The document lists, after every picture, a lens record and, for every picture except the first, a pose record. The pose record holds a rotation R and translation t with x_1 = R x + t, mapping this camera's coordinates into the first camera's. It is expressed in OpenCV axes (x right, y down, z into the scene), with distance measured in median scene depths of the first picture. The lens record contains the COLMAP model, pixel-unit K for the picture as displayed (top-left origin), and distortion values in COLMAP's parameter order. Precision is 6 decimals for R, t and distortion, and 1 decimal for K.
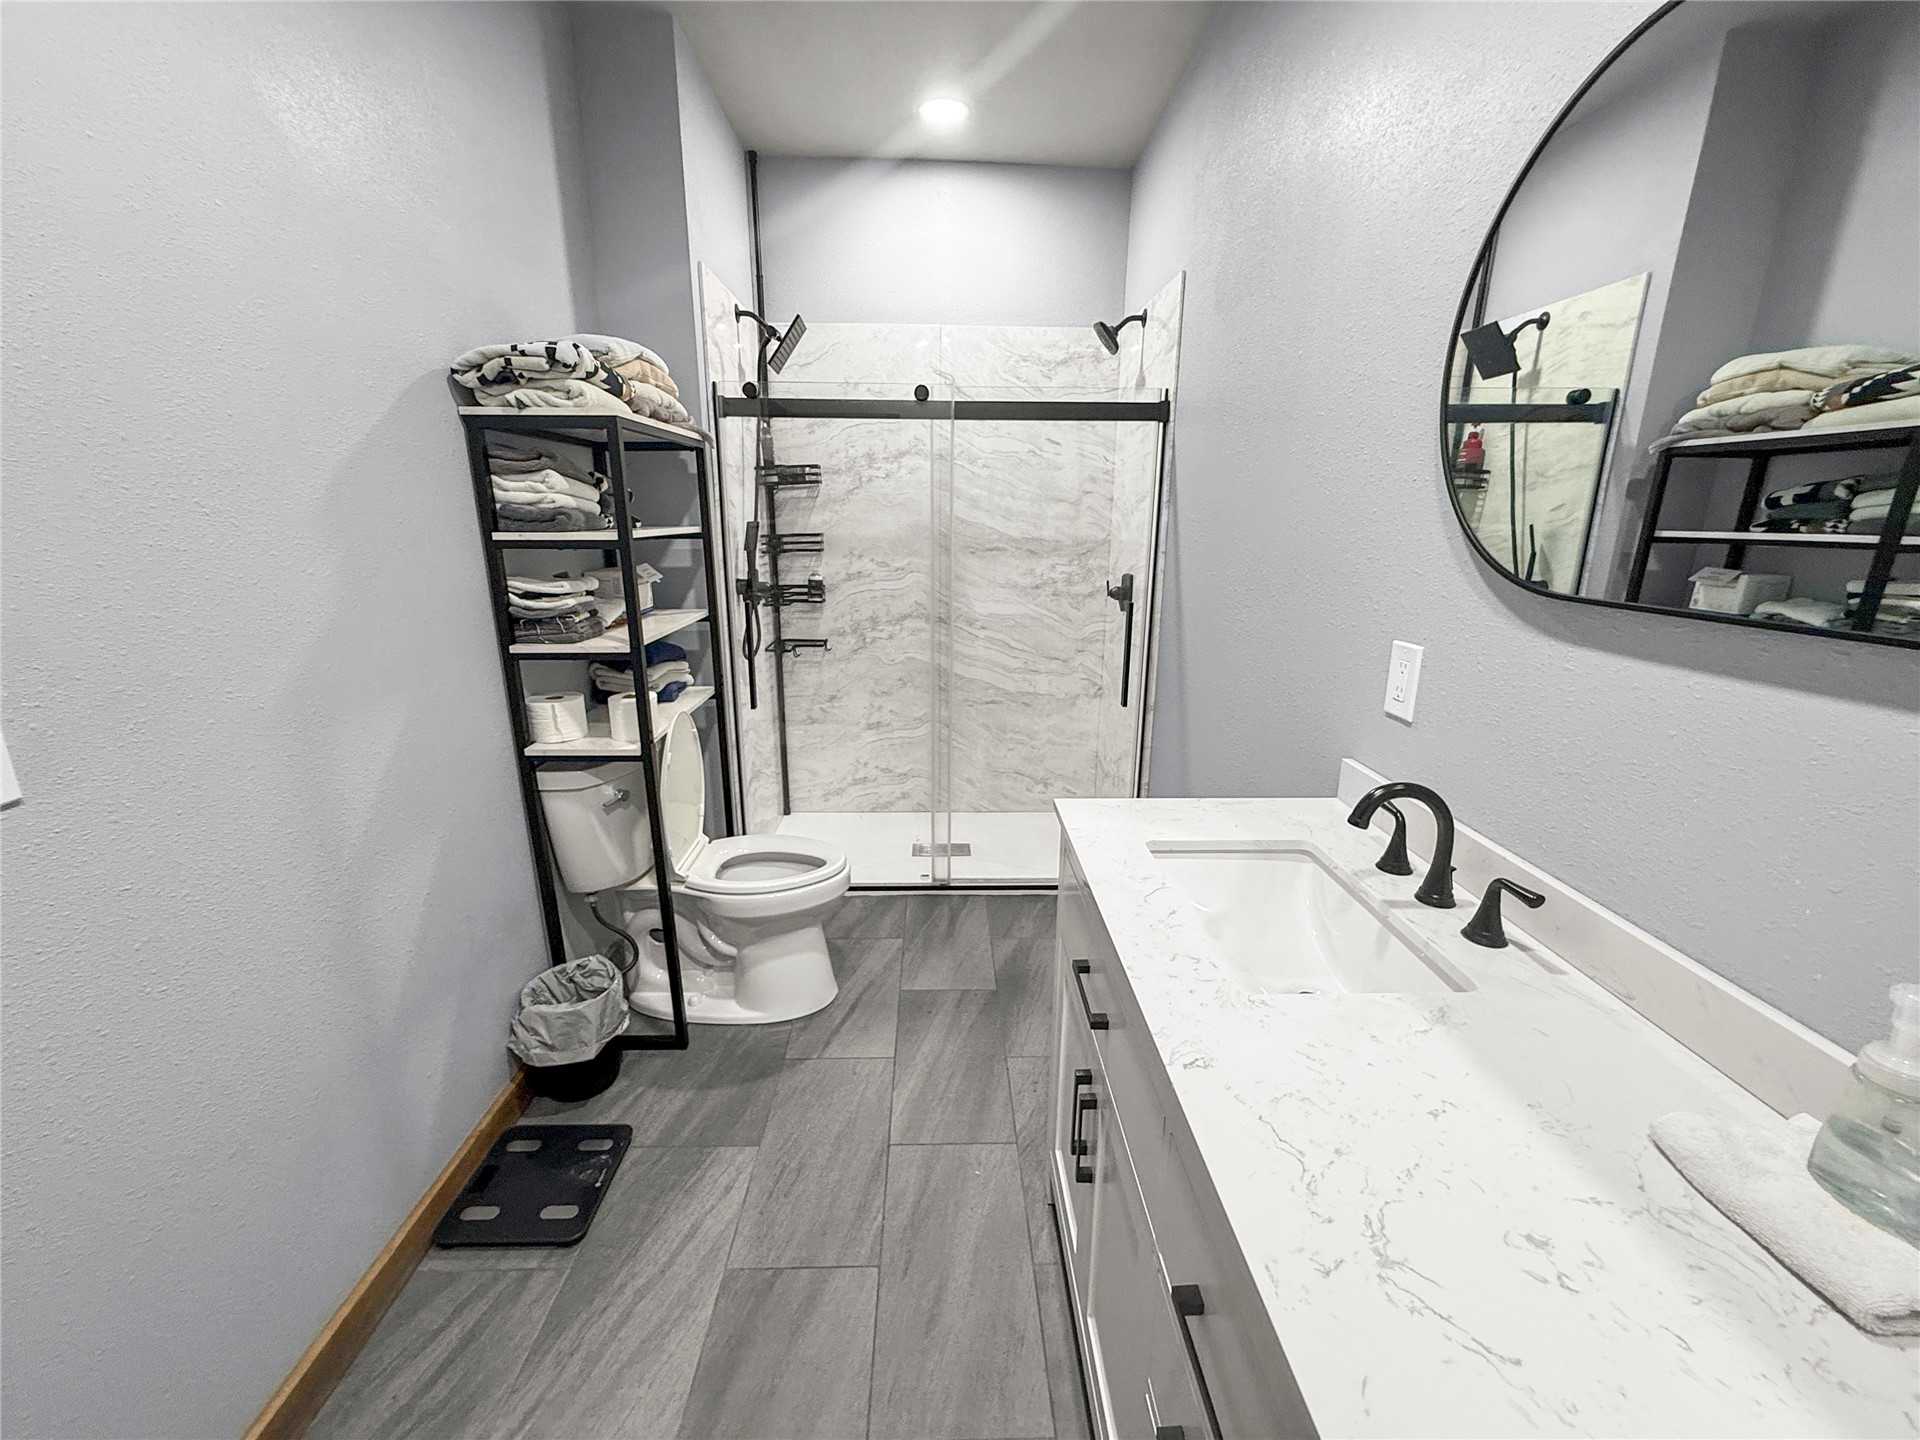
lens RADIAL K [[776.8, 0, 956.4], [0, 776.8, 714.9], [0, 0, 1]] dist [-0.000407, 0.000236]
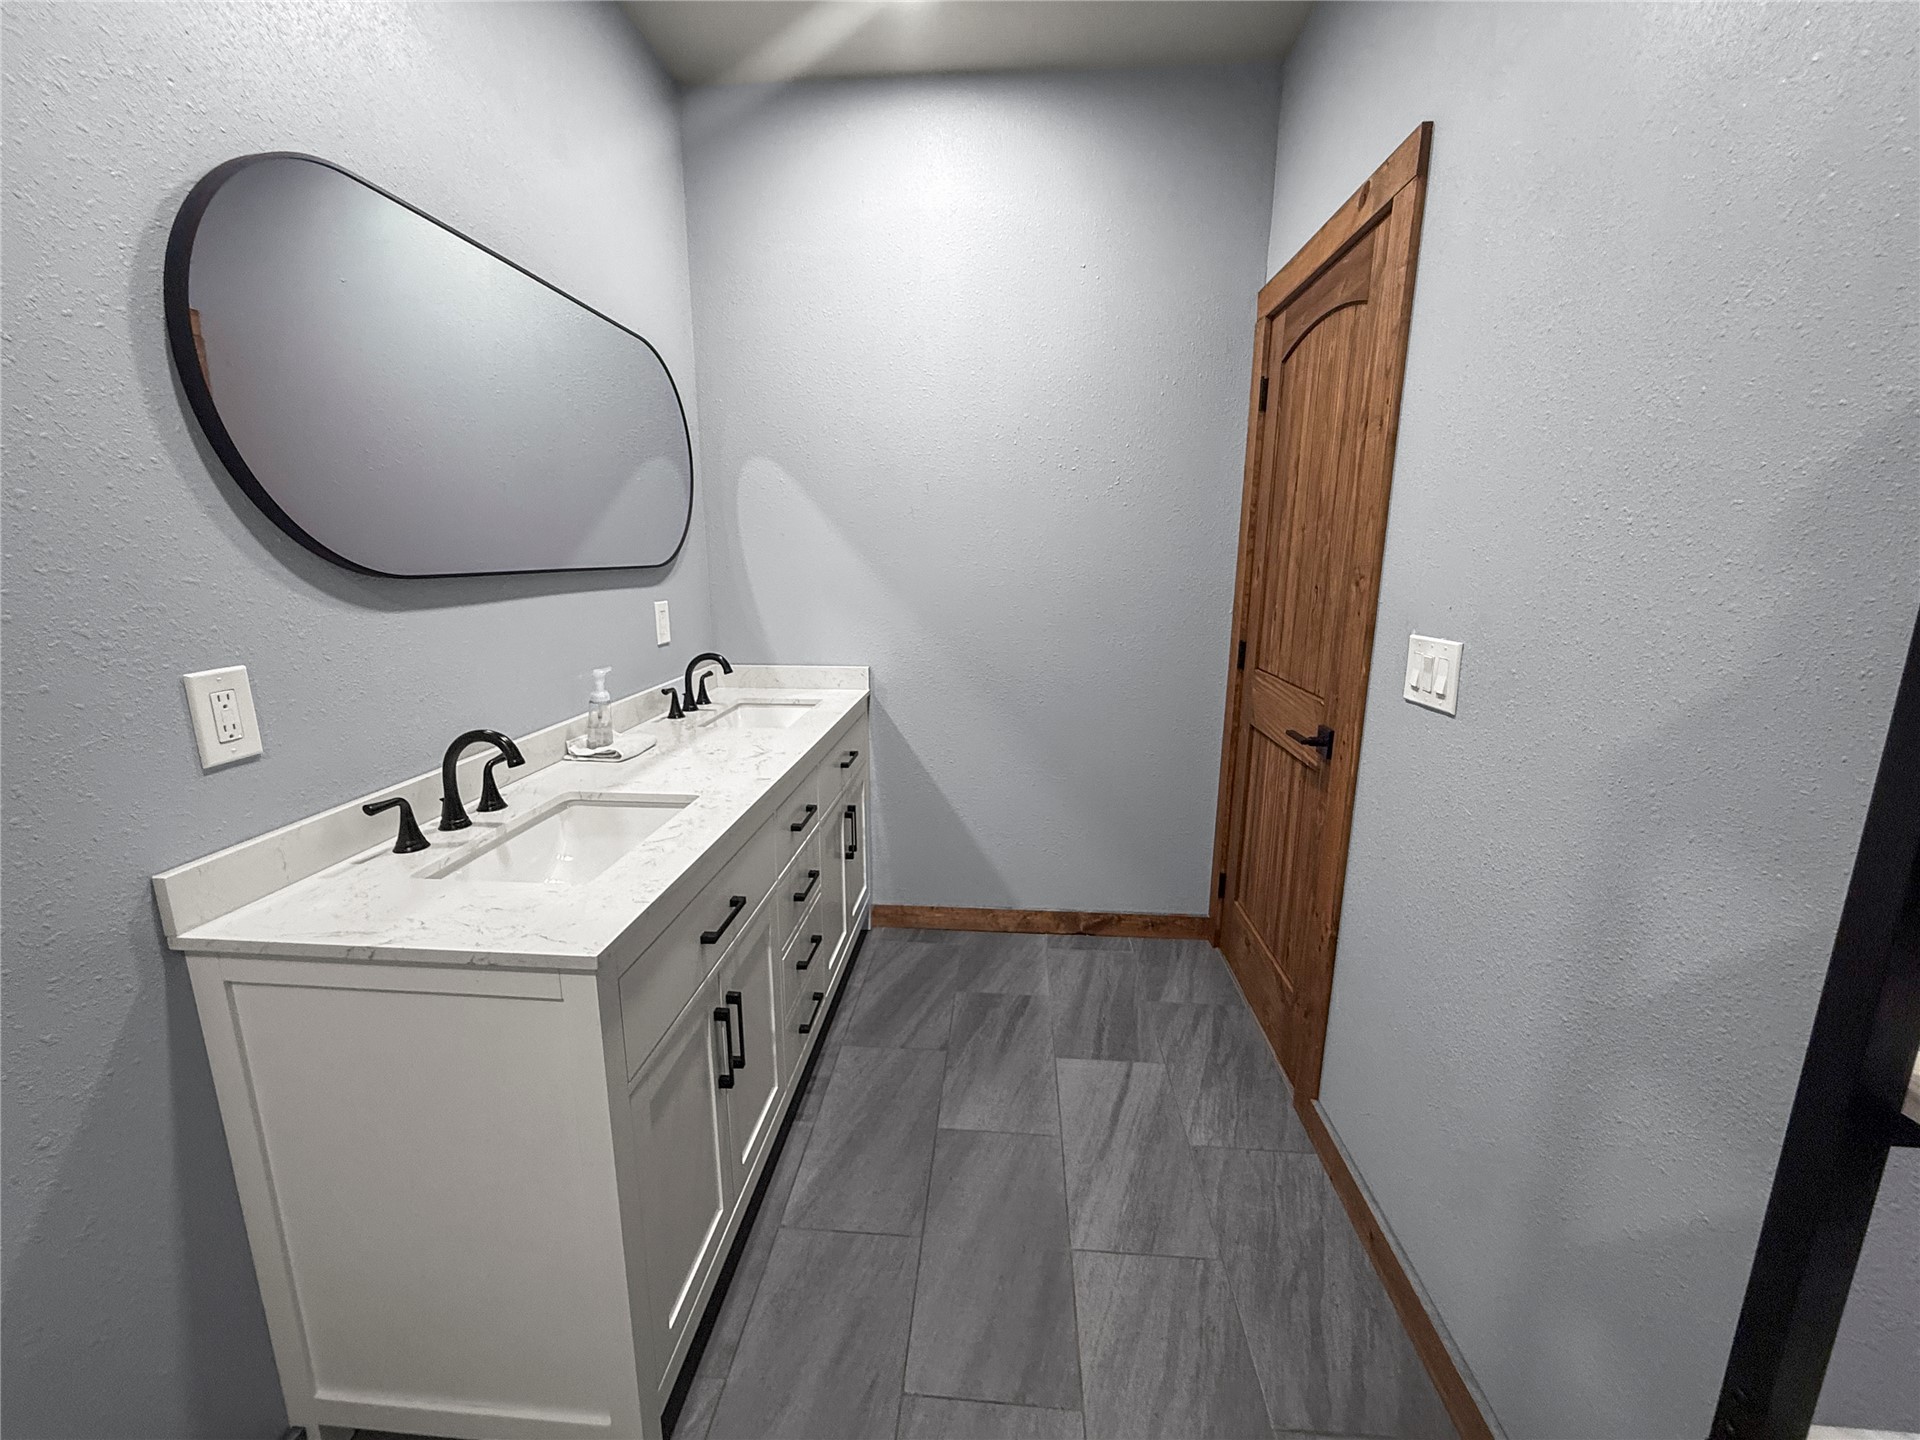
lens RADIAL K [[776.8, 0, 950.4], [0, 776.8, 722.2], [0, 0, 1]] dist [-0.000407, 0.000236]
pose [[-0.994239, -0.032118, 0.102261, -0.237746], [0.017350, 0.893245, 0.449236, -0.369363], [-0.105773, 0.448422, -0.887541, 1.569823]]
